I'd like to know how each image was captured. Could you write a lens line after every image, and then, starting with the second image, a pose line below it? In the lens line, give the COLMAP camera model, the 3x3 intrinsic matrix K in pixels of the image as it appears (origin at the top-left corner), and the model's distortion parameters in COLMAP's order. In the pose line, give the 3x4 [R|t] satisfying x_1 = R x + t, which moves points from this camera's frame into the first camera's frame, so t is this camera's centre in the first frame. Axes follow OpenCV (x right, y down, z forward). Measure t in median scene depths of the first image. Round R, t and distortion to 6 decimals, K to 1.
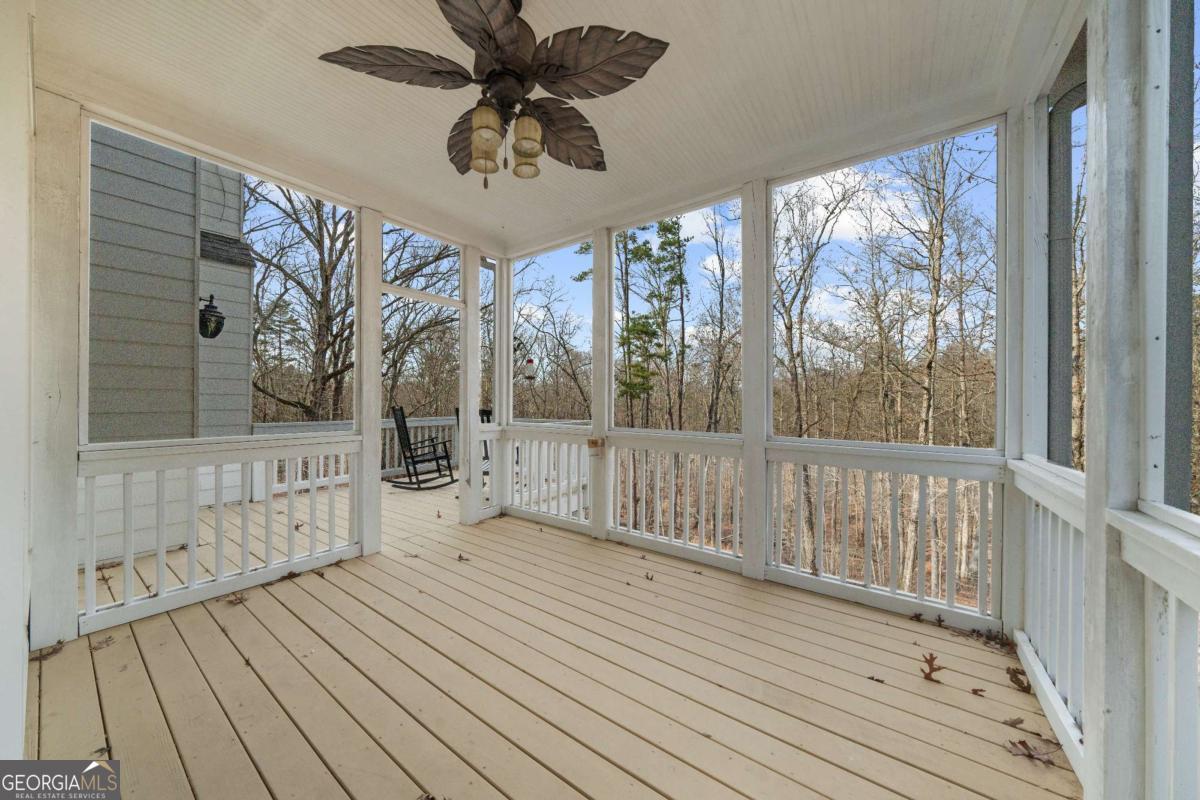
lens RADIAL K [[406.7, 0, 605.0], [0, 406.7, 402.4], [0, 0, 1]] dist [-0.001068, 0.000010]
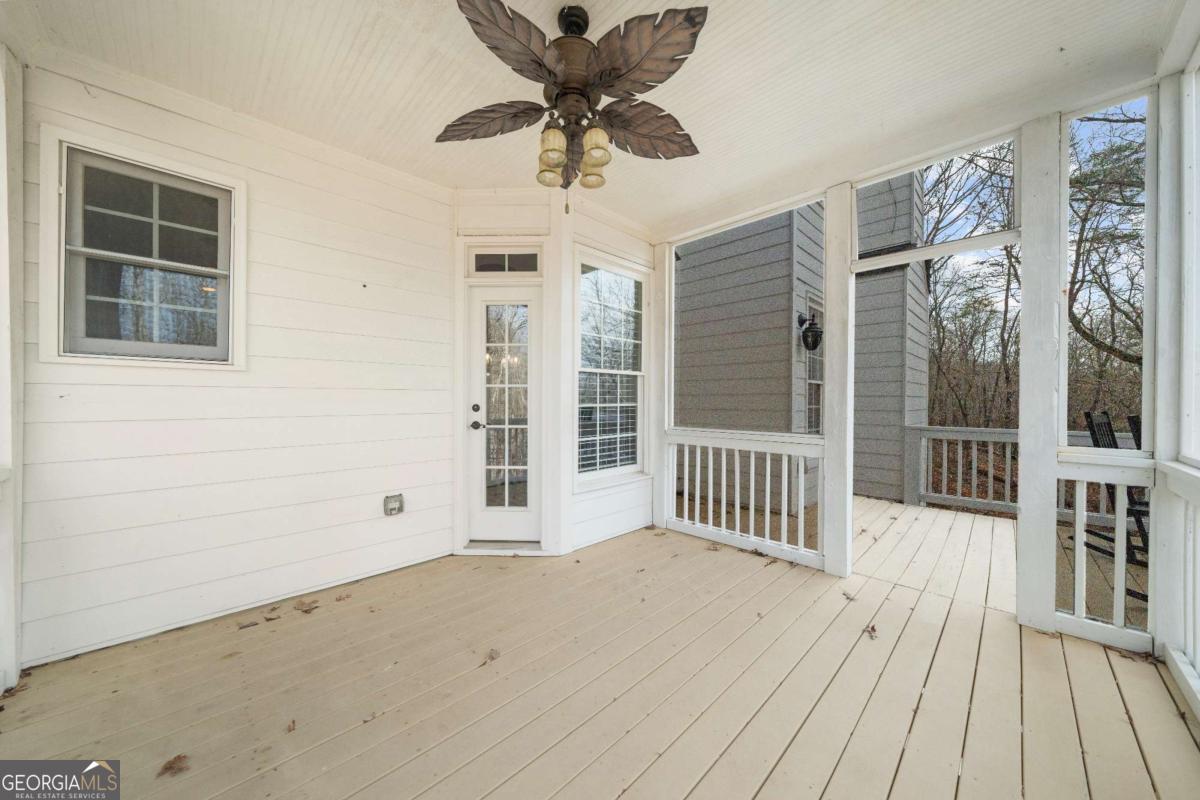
lens RADIAL K [[417.3, 0, 593.8], [0, 417.3, 399.8], [0, 0, 1]] dist [-0.004638, -0.000006]
pose [[-0.170375, -0.005186, -0.985366, 0.510372], [-0.011775, 0.999925, -0.003226, -0.000693], [0.985309, 0.011053, -0.170423, 0.782223]]
